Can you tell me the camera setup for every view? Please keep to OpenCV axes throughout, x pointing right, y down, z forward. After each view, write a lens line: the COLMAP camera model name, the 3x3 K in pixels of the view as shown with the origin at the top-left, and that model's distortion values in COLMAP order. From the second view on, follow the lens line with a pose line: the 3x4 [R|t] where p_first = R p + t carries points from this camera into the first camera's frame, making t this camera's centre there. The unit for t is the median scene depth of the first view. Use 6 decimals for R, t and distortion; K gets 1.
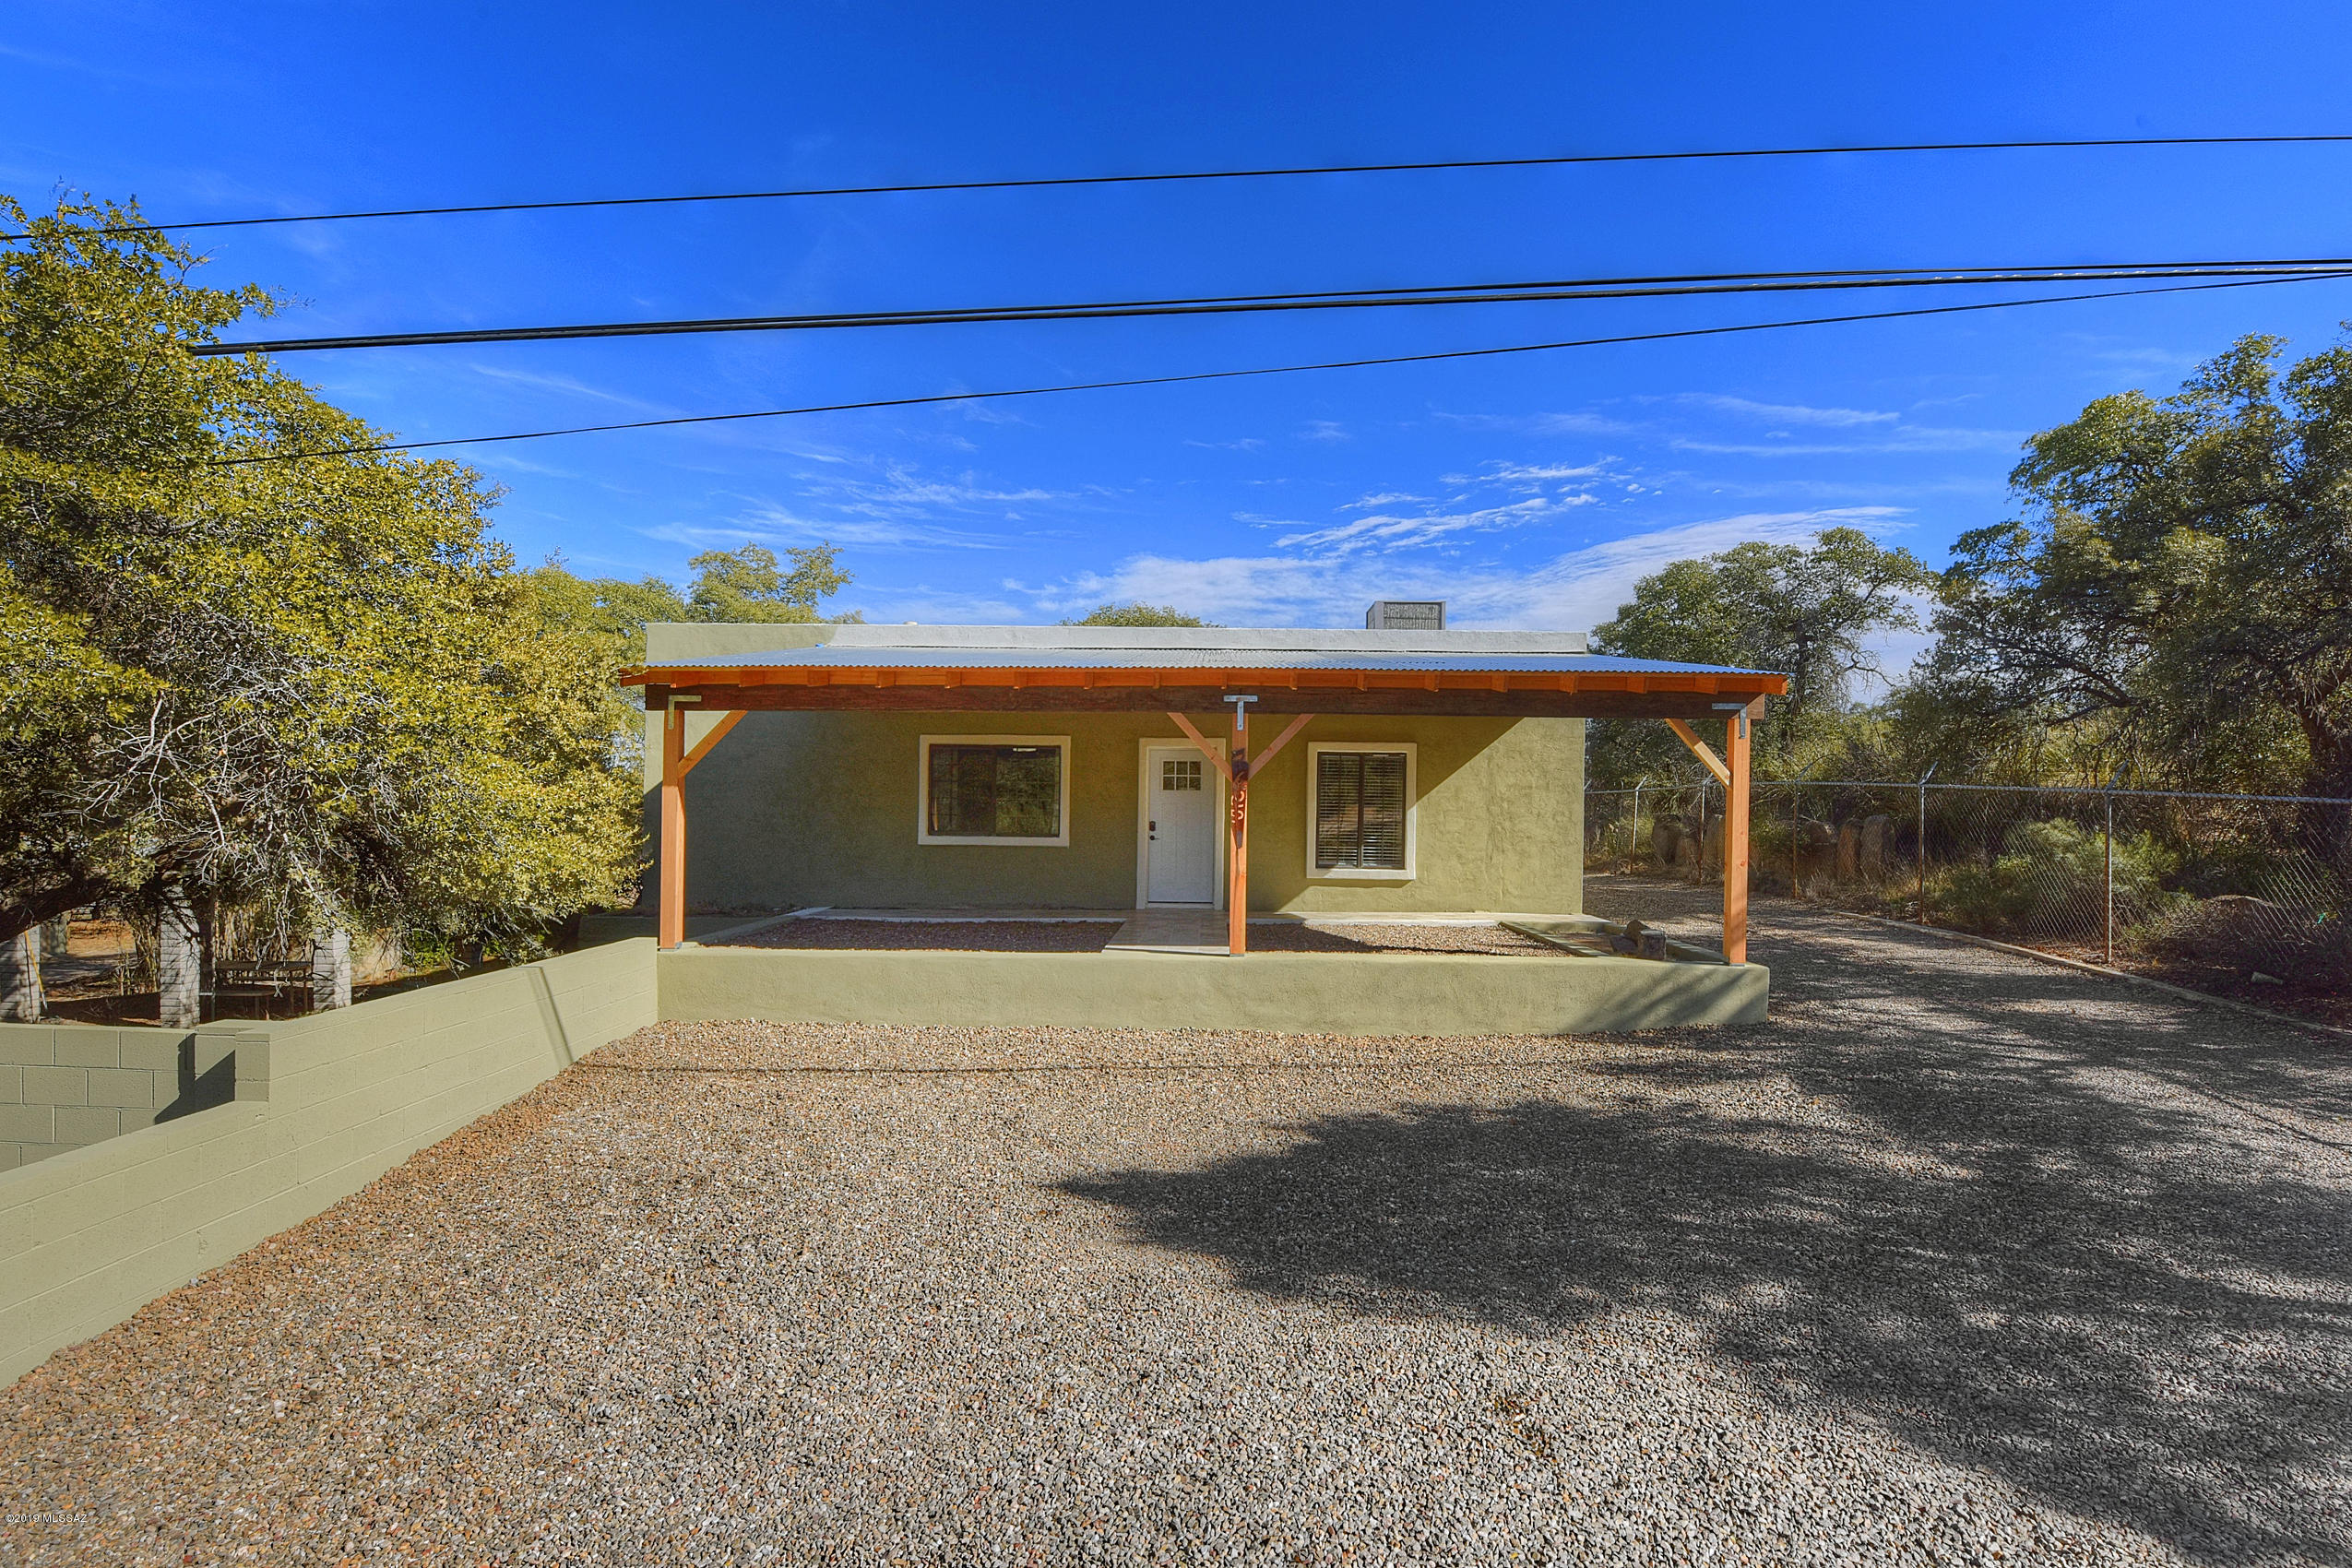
lens RADIAL K [[1059.6, 0, 1165.1], [0, 1059.6, 778.1], [0, 0, 1]] dist [-0.000892, -0.007229]
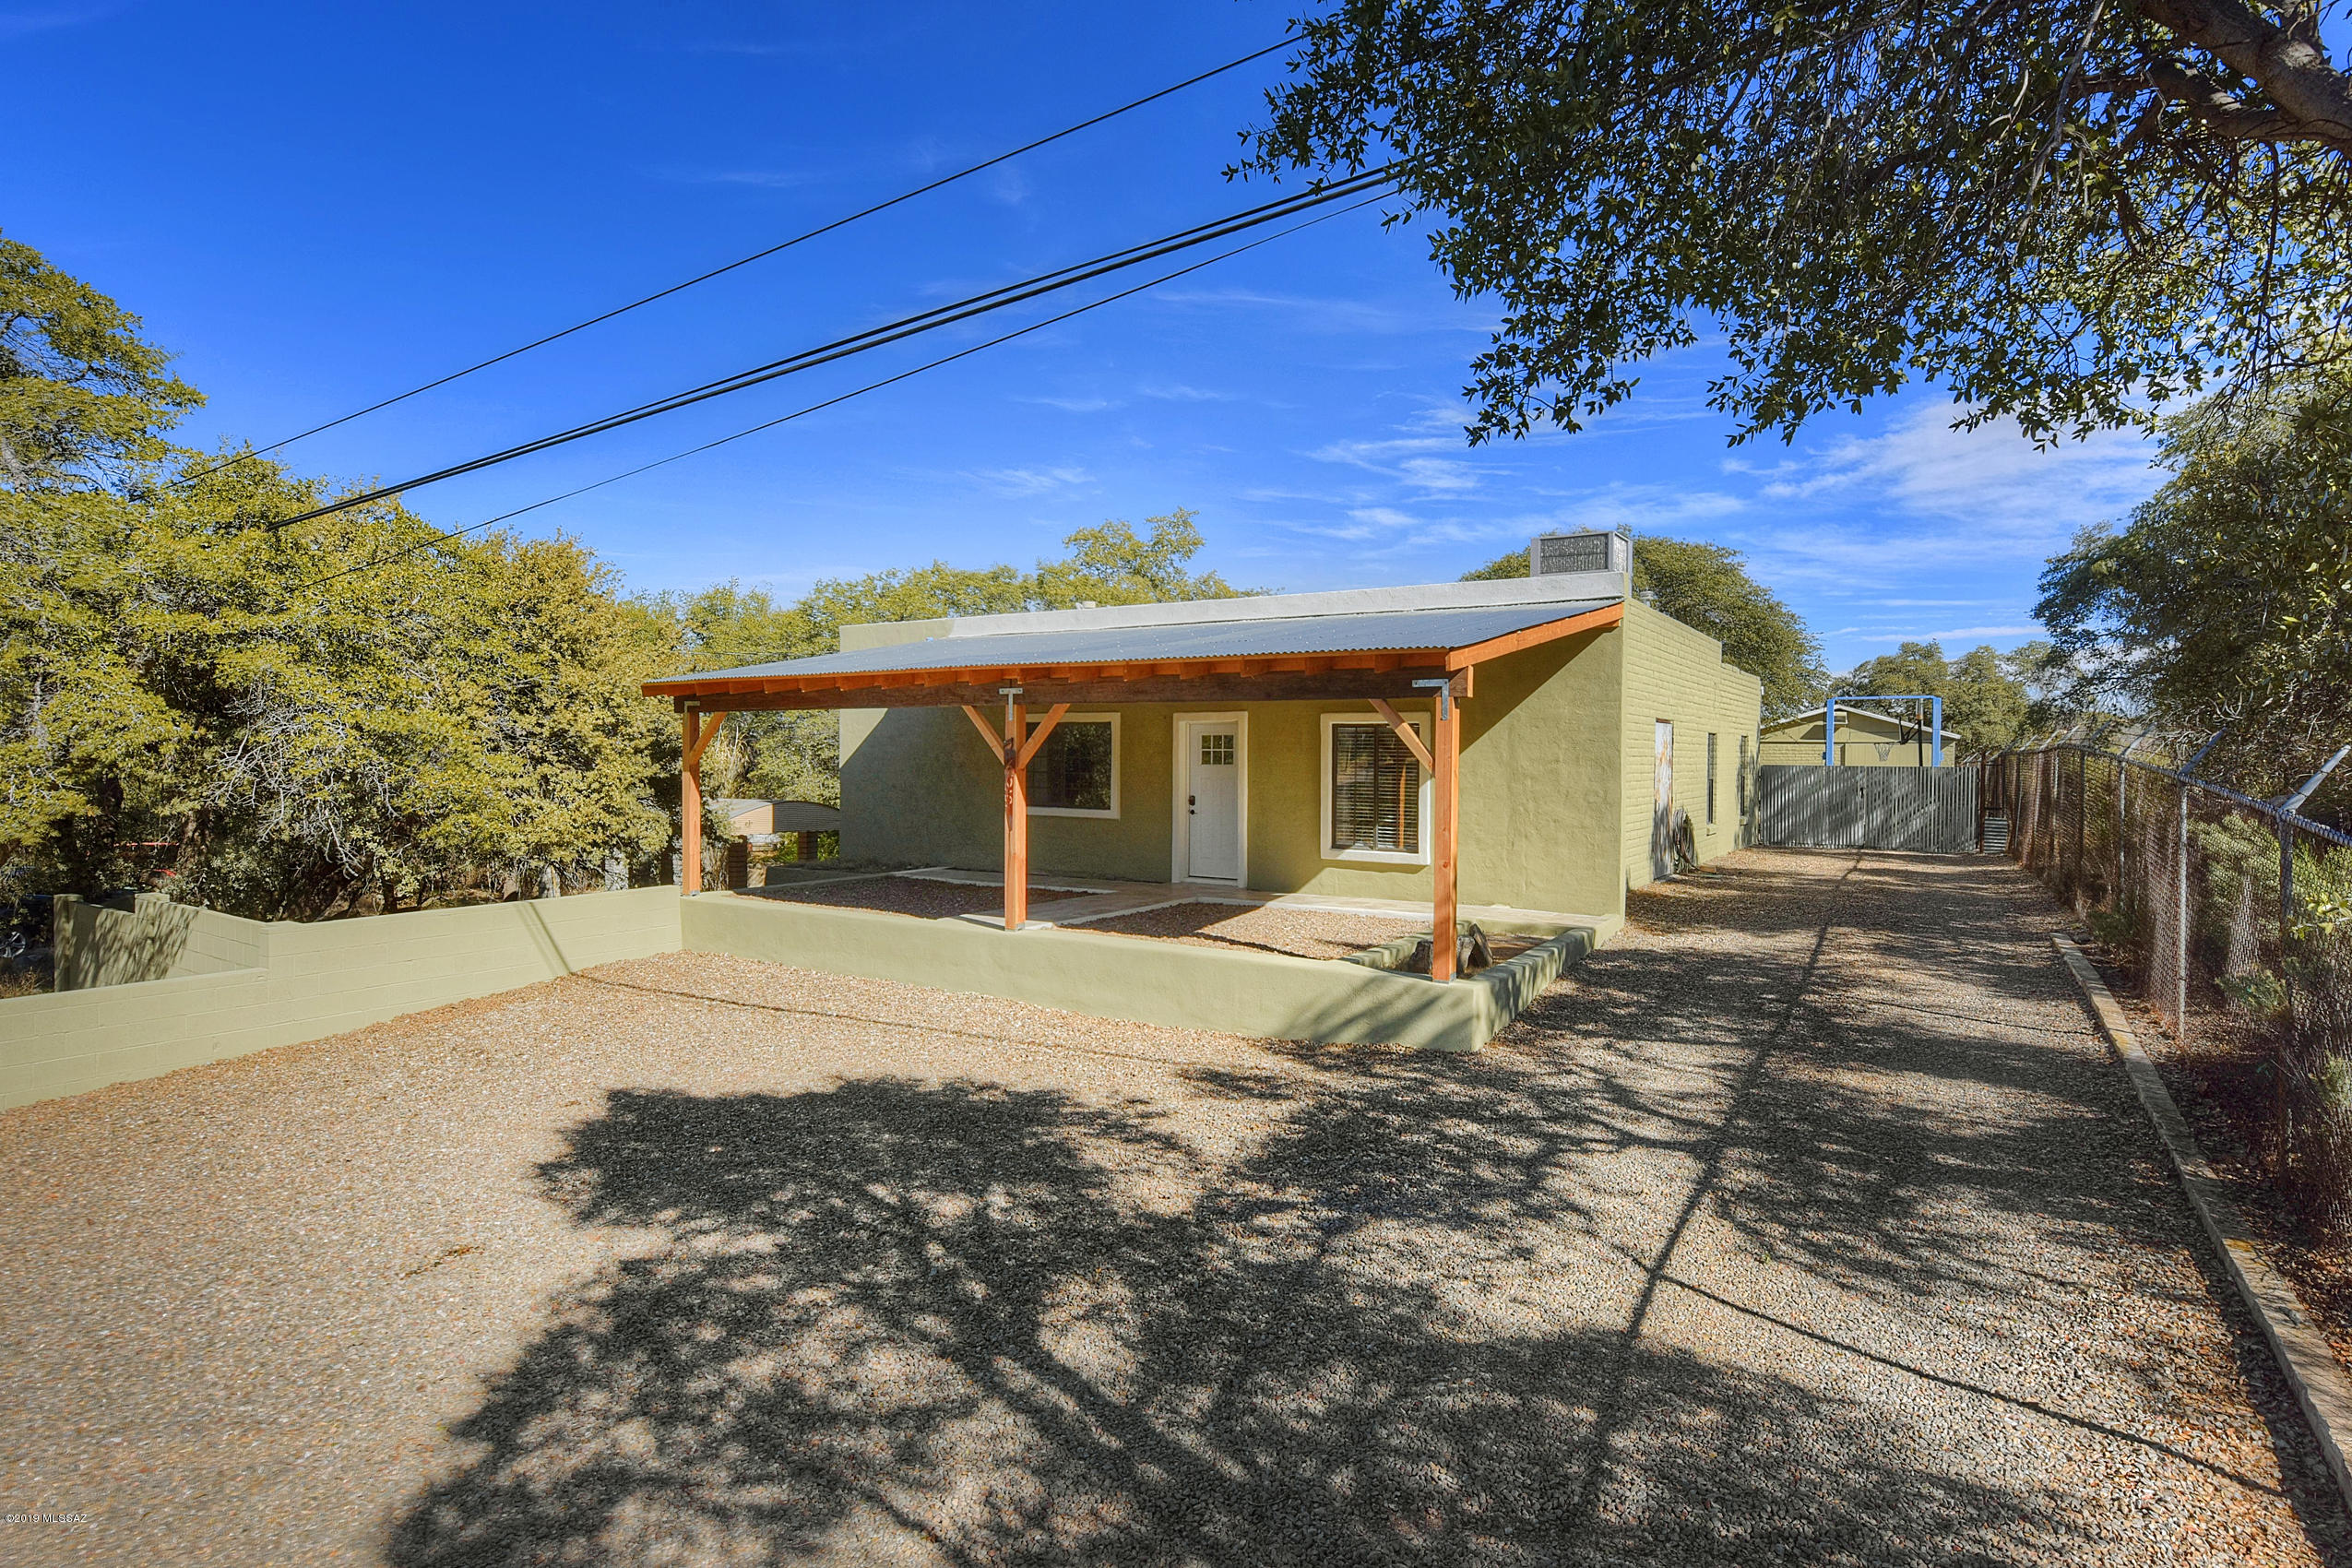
lens RADIAL K [[1154.7, 0, 1176.0], [0, 1154.7, 784.0], [0, 0, 1]] dist [-0.000043, -0.000055]
pose [[0.867297, 0.006175, -0.497753, 1.009500], [0.019943, 0.998689, 0.047137, -0.042733], [0.497391, -0.050809, 0.866037, 0.099098]]
